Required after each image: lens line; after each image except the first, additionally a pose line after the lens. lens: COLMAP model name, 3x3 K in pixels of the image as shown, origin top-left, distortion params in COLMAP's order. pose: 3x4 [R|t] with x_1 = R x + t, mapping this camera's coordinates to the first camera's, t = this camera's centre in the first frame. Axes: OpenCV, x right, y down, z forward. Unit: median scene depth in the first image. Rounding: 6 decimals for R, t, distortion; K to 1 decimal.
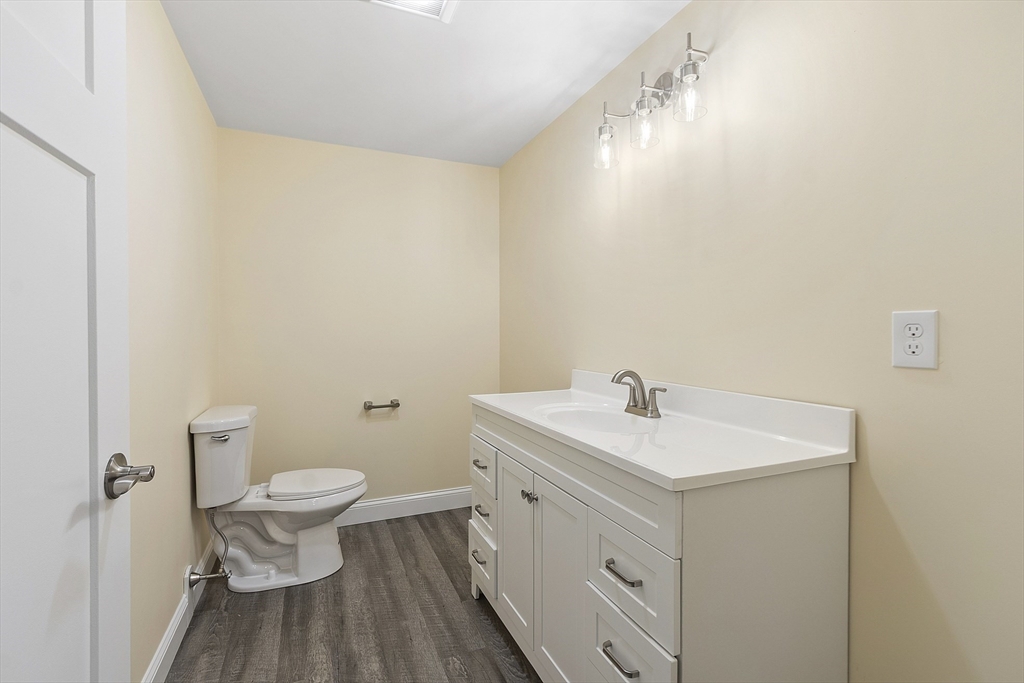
lens RADIAL K [[451.3, 0, 512.8], [0, 451.3, 339.2], [0, 0, 1]] dist [0.006099, -0.001653]
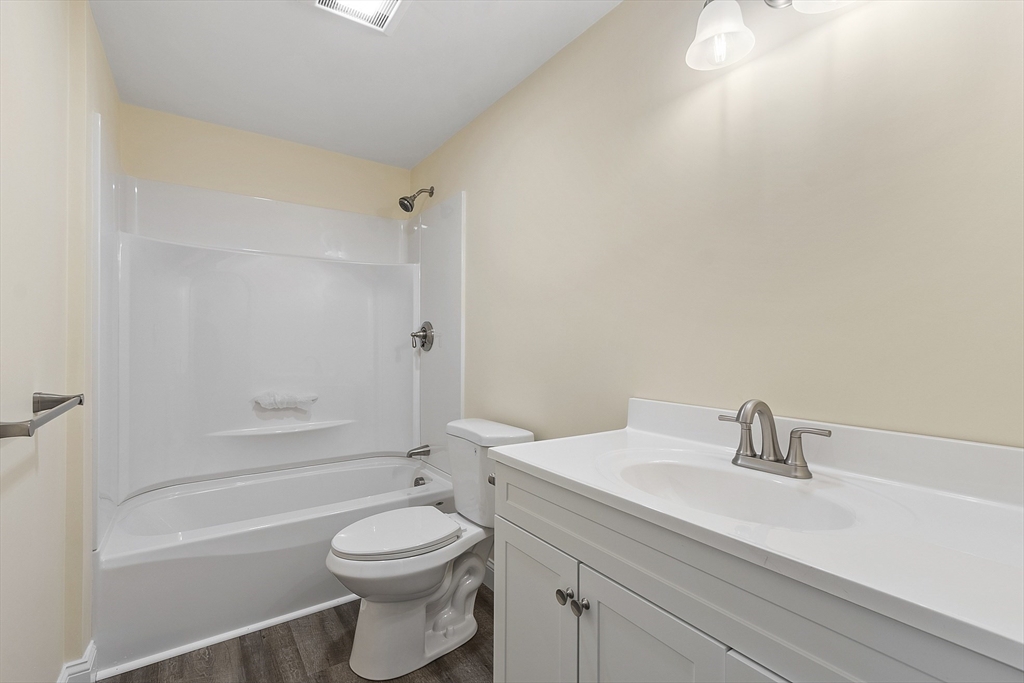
lens RADIAL K [[451.3, 0, 508.8], [0, 451.3, 342.1], [0, 0, 1]] dist [0.006099, -0.001653]
pose [[0.979335, 0.002411, 0.202230, -0.184189], [-0.000714, 0.999964, -0.008466, -0.007442], [-0.202243, 0.008147, 0.979301, 0.410709]]
